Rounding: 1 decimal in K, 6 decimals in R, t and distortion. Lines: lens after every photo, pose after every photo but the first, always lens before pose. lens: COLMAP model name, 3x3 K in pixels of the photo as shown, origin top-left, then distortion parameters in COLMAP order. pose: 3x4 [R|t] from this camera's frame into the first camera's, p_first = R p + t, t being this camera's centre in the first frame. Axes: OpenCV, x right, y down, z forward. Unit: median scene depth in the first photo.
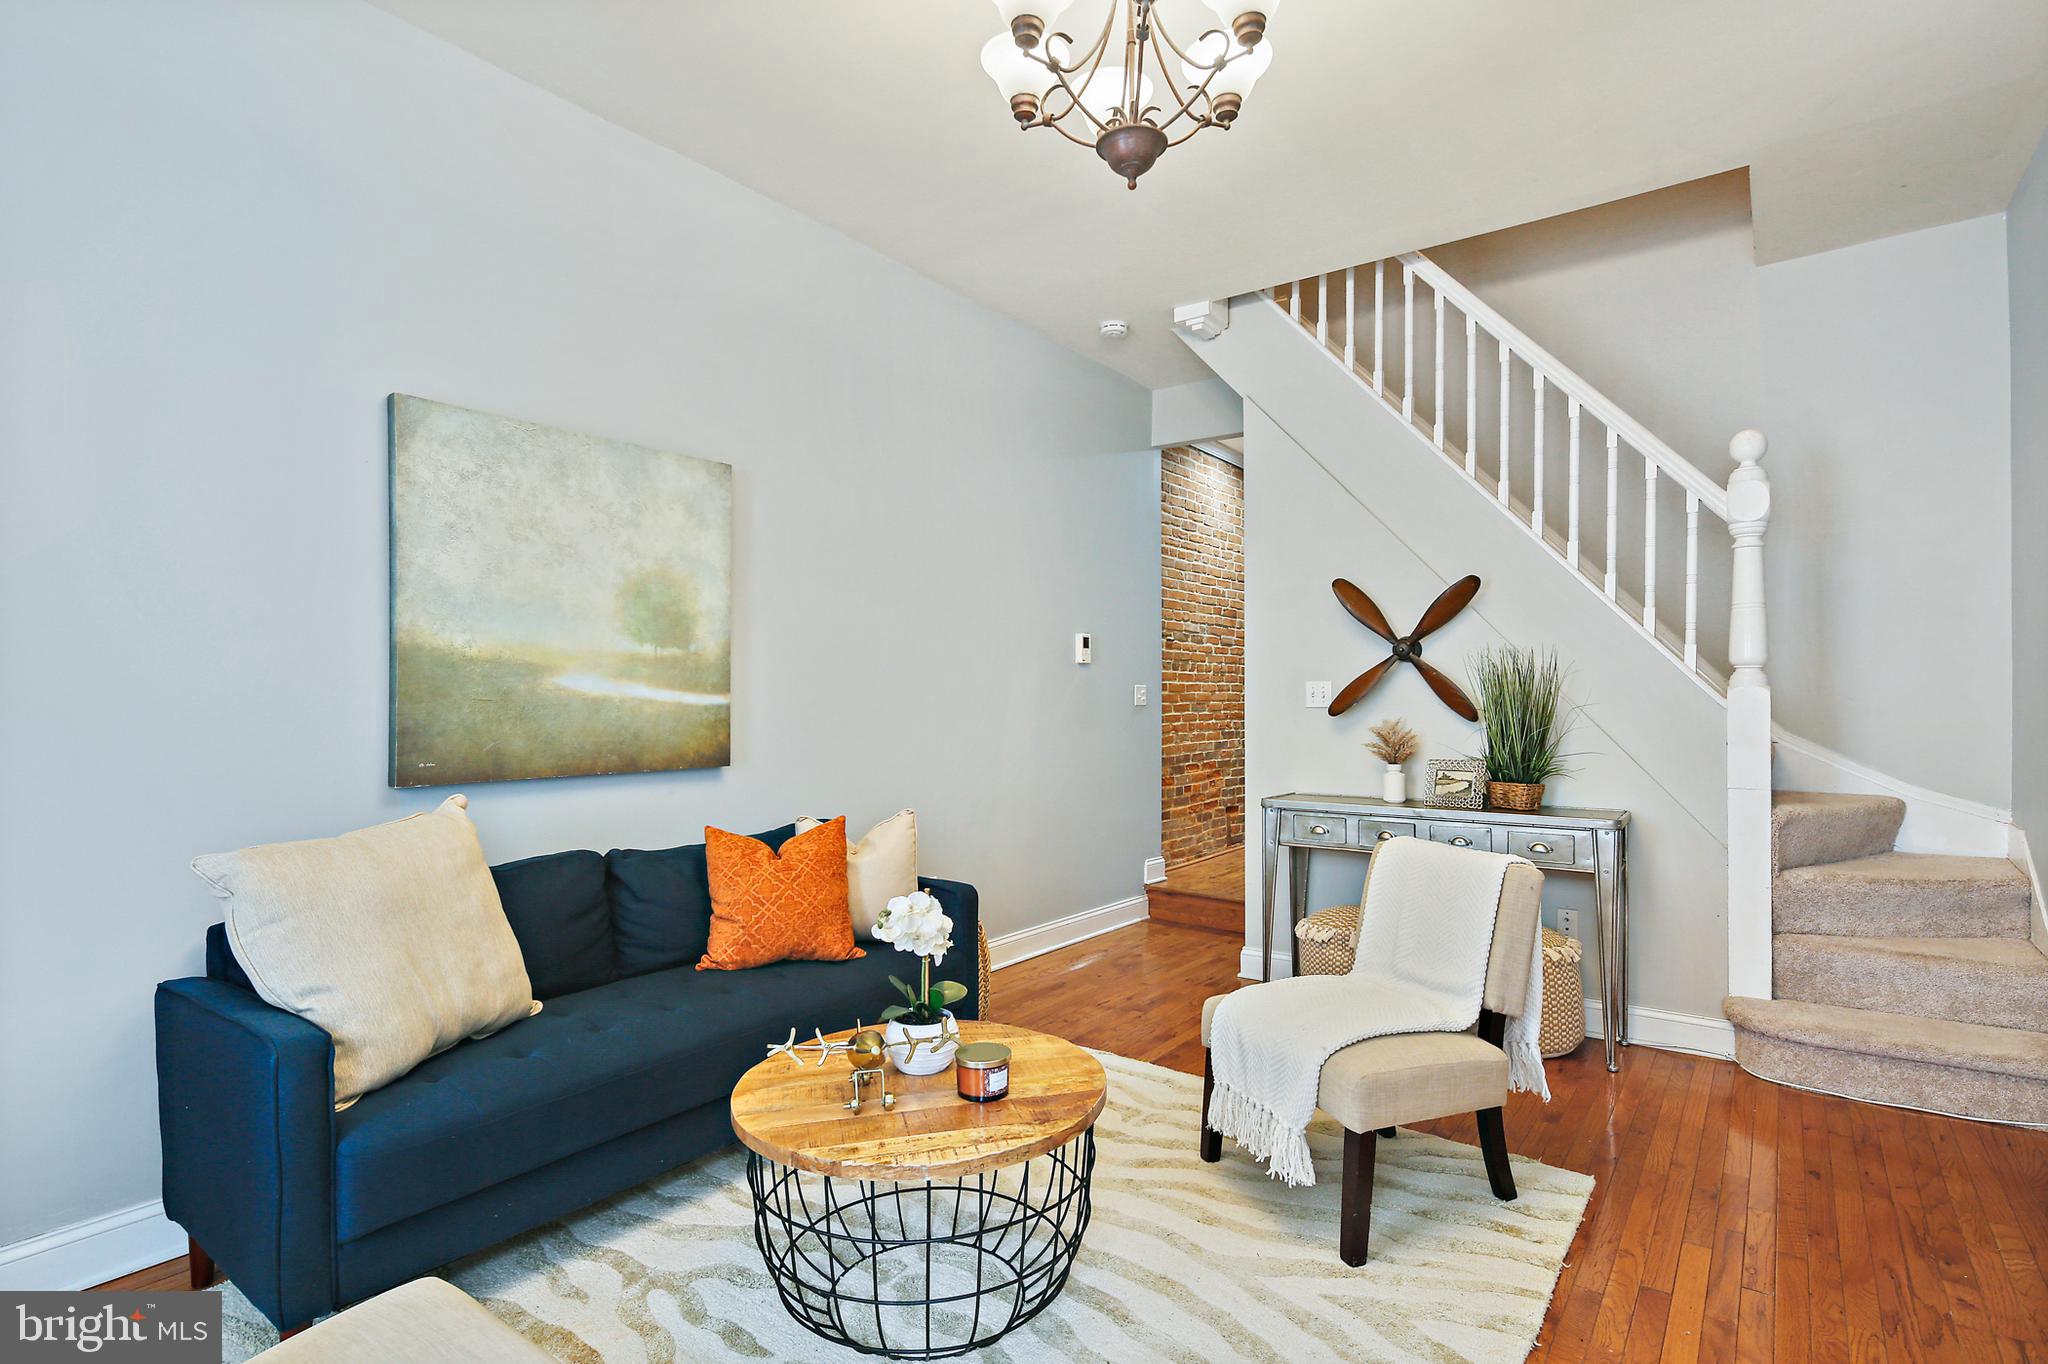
lens RADIAL K [[991.5, 0, 1023.5], [0, 991.5, 691.8], [0, 0, 1]] dist [-0.000203, -0.000011]
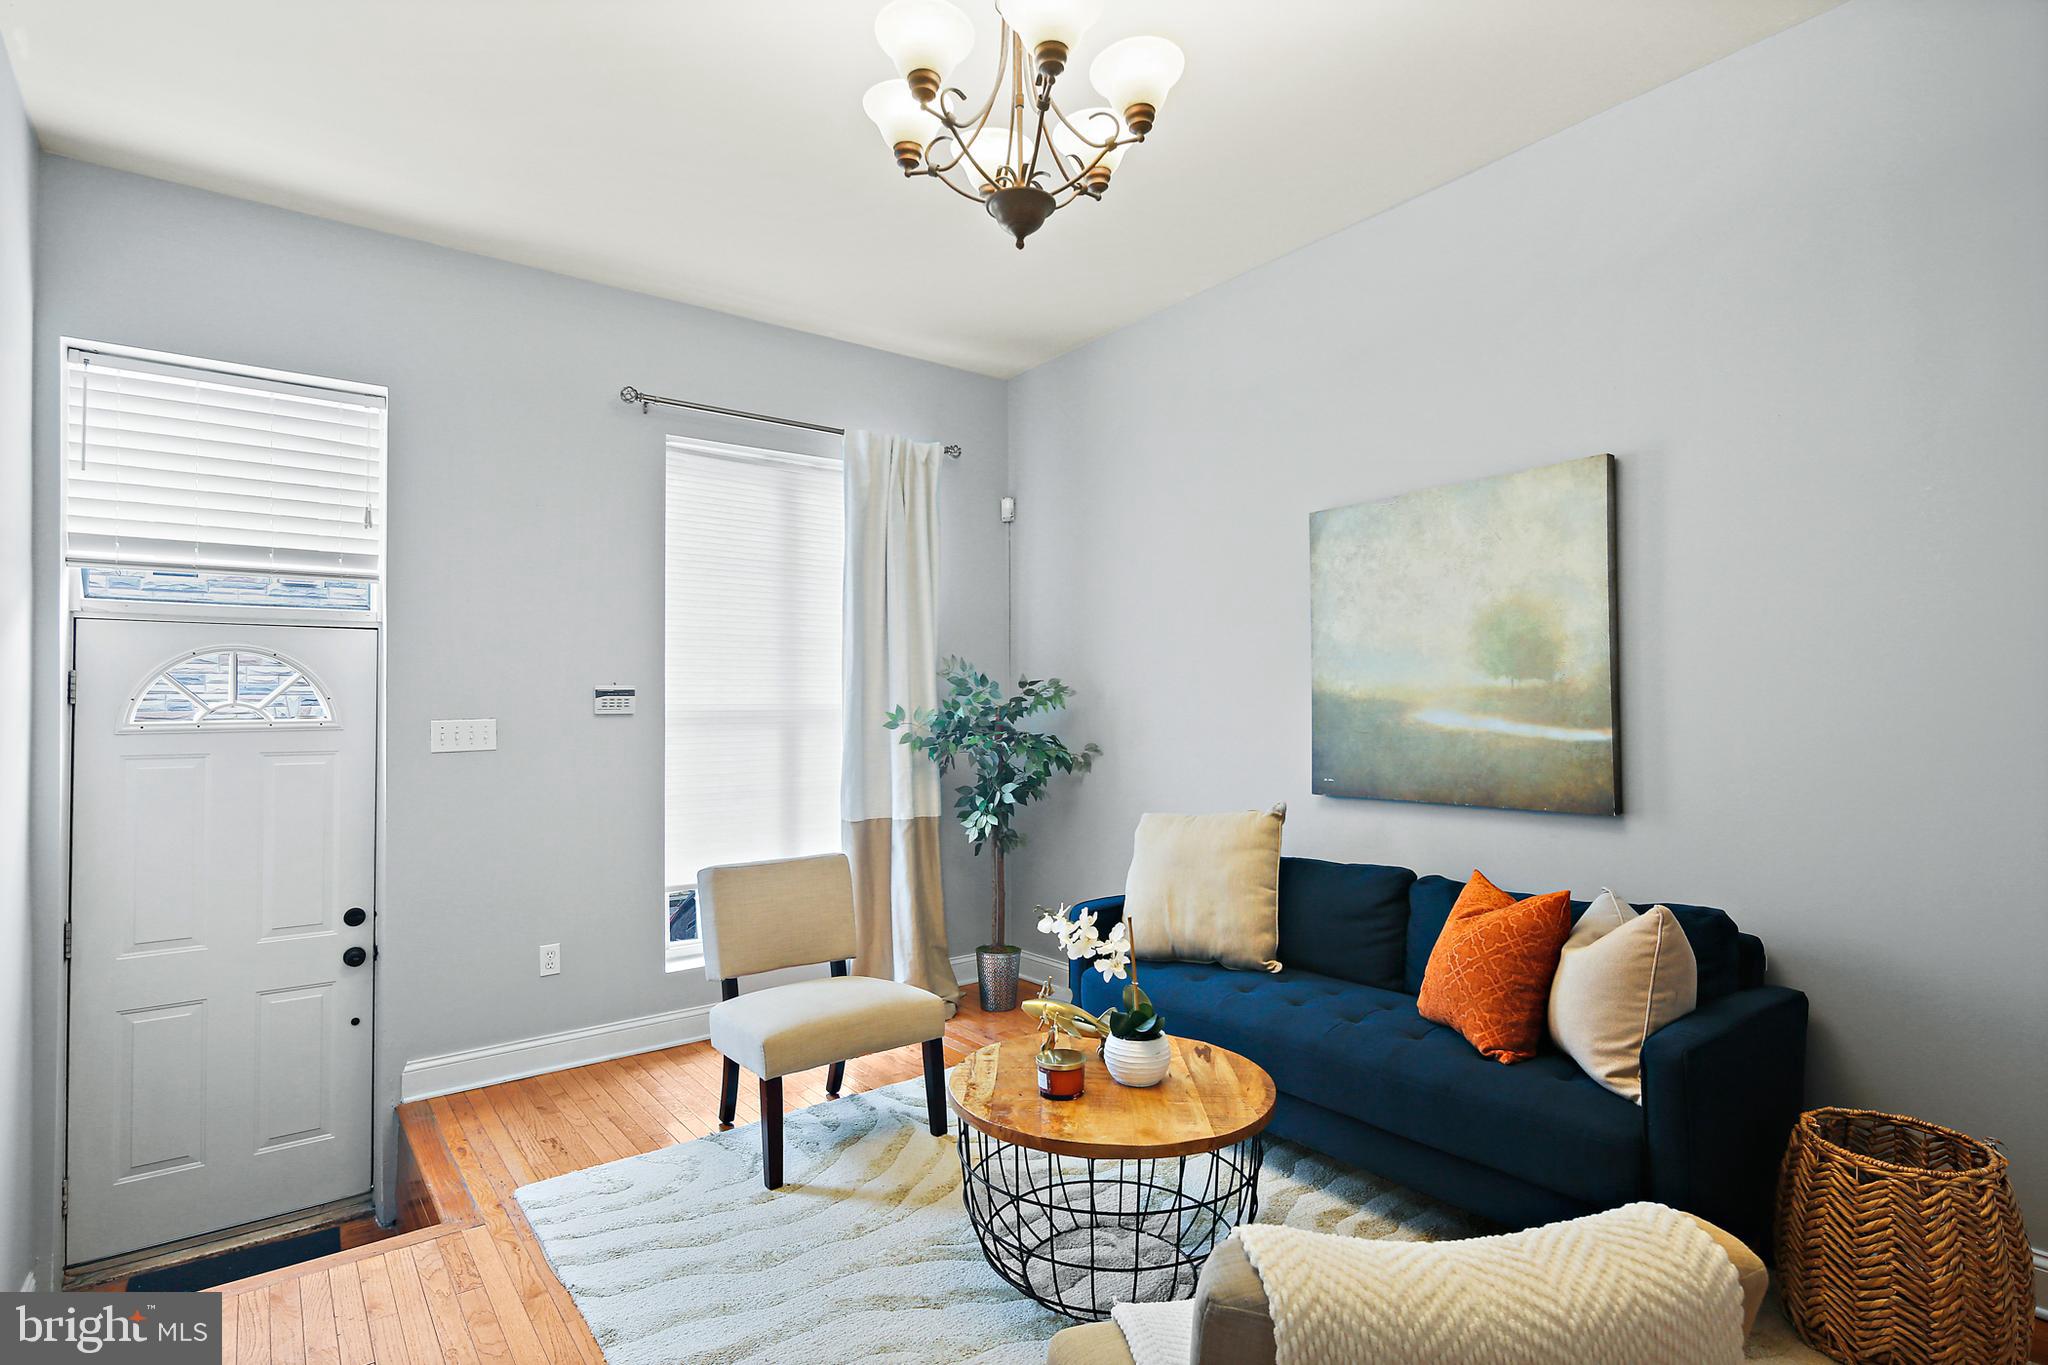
lens RADIAL K [[991.5, 0, 1023.4], [0, 991.5, 690.4], [0, 0, 1]] dist [-0.000203, -0.000011]
pose [[-0.263714, -0.017877, -0.964435, 0.700705], [0.015104, 0.999629, -0.022659, -0.020476], [0.964483, -0.020543, -0.263347, 0.823604]]
